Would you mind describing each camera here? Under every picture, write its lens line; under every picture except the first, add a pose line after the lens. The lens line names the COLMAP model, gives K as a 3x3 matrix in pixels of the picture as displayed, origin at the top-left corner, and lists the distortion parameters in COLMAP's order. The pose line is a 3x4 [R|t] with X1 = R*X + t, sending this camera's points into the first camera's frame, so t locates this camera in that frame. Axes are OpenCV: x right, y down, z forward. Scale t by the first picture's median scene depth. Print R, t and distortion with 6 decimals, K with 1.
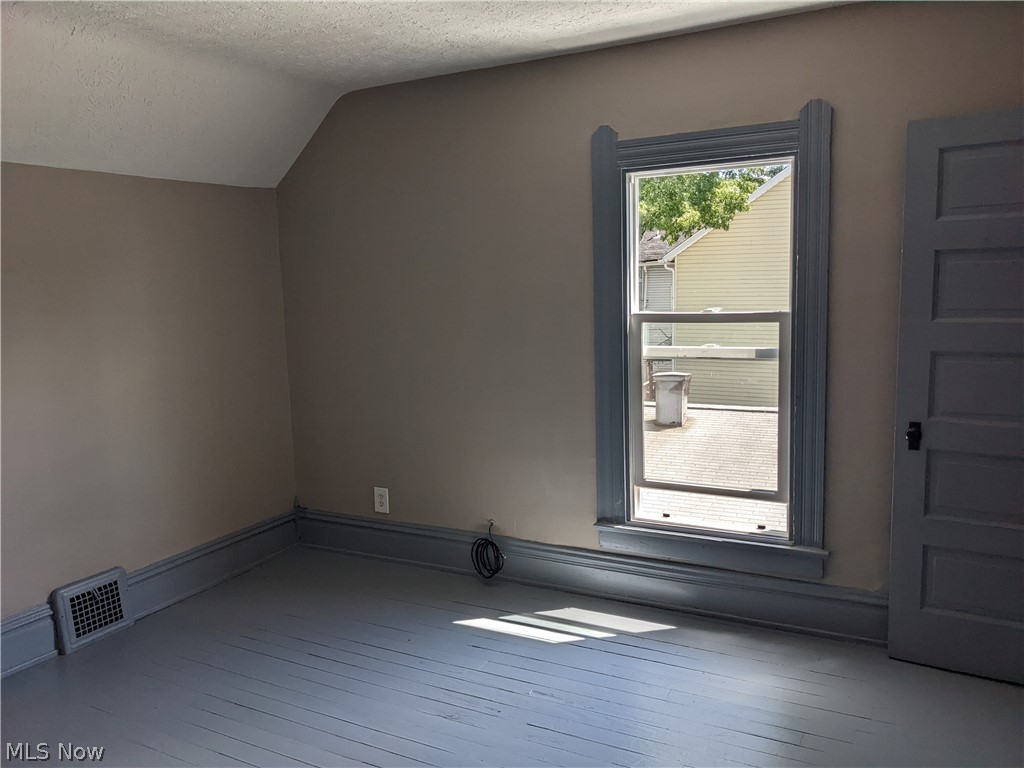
lens RADIAL K [[759.4, 0, 515.8], [0, 759.4, 376.3], [0, 0, 1]] dist [0.019407, -0.011647]
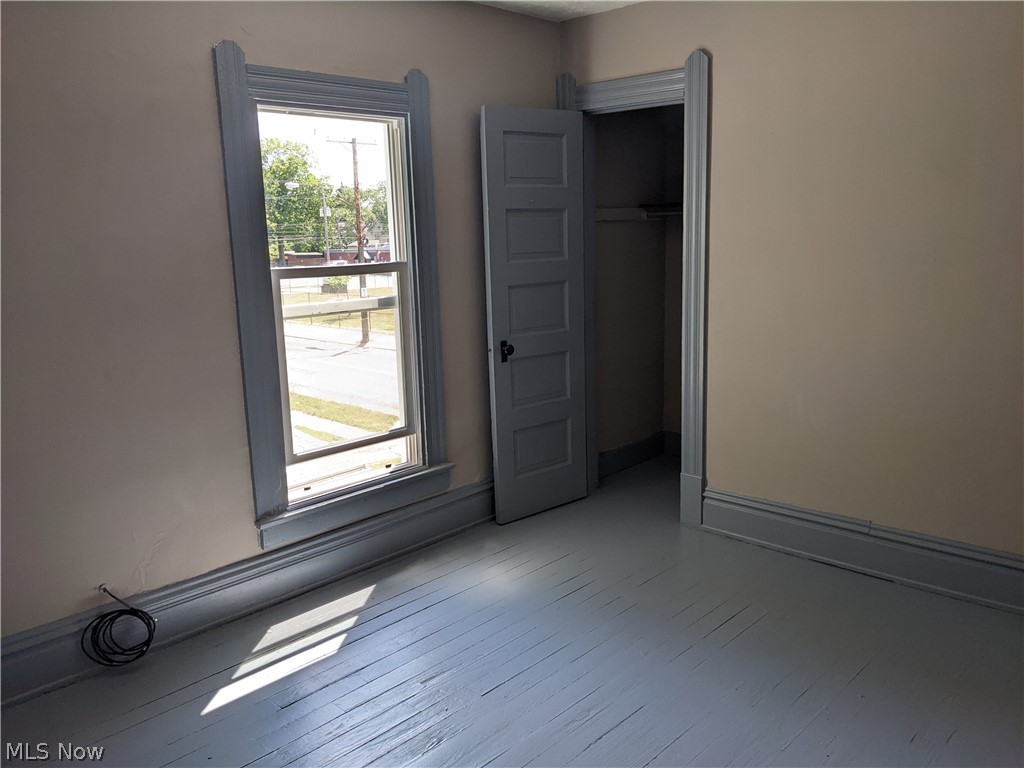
lens RADIAL K [[818.6, 0, 510.5], [0, 818.6, 373.3], [0, 0, 1]] dist [0.063341, -0.081041]
pose [[0.297962, -0.156782, 0.941615, -0.647537], [0.130304, 0.983867, 0.122585, -0.044680], [-0.945642, 0.086170, 0.313584, 0.440762]]
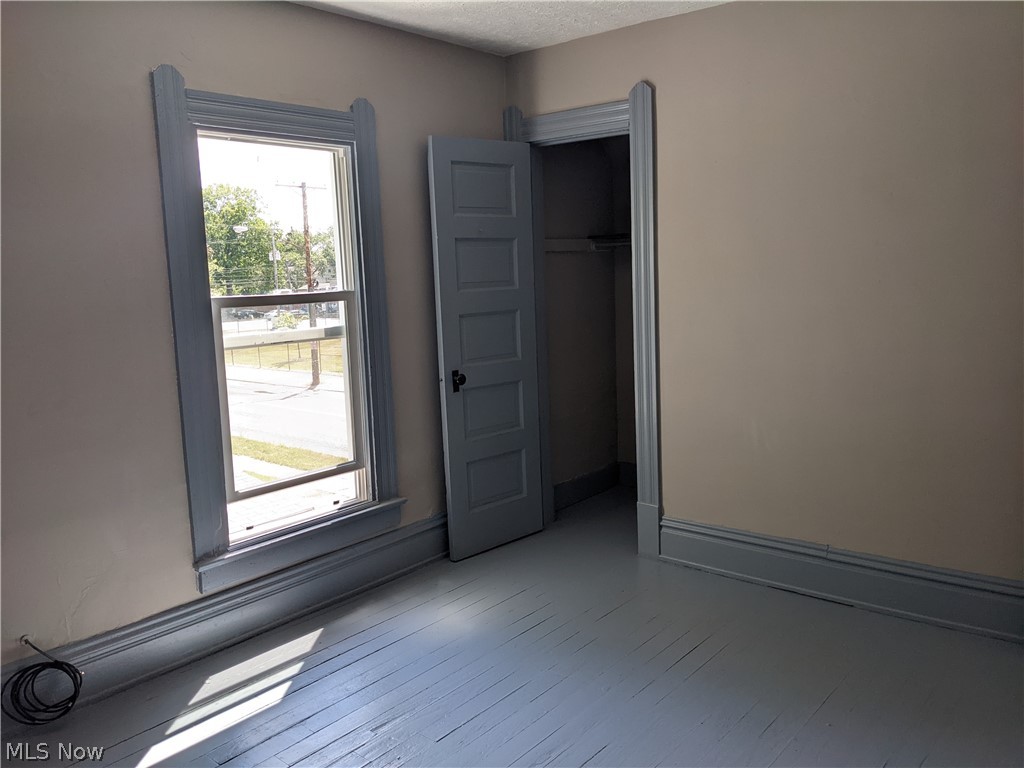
lens RADIAL K [[818.6, 0, 509.6], [0, 818.6, 361.5], [0, 0, 1]] dist [0.063341, -0.081041]
pose [[0.241906, -0.101101, 0.965018, -0.629985], [0.142591, 0.987463, 0.067709, -0.028222], [-0.959765, 0.121224, 0.253289, 0.446810]]
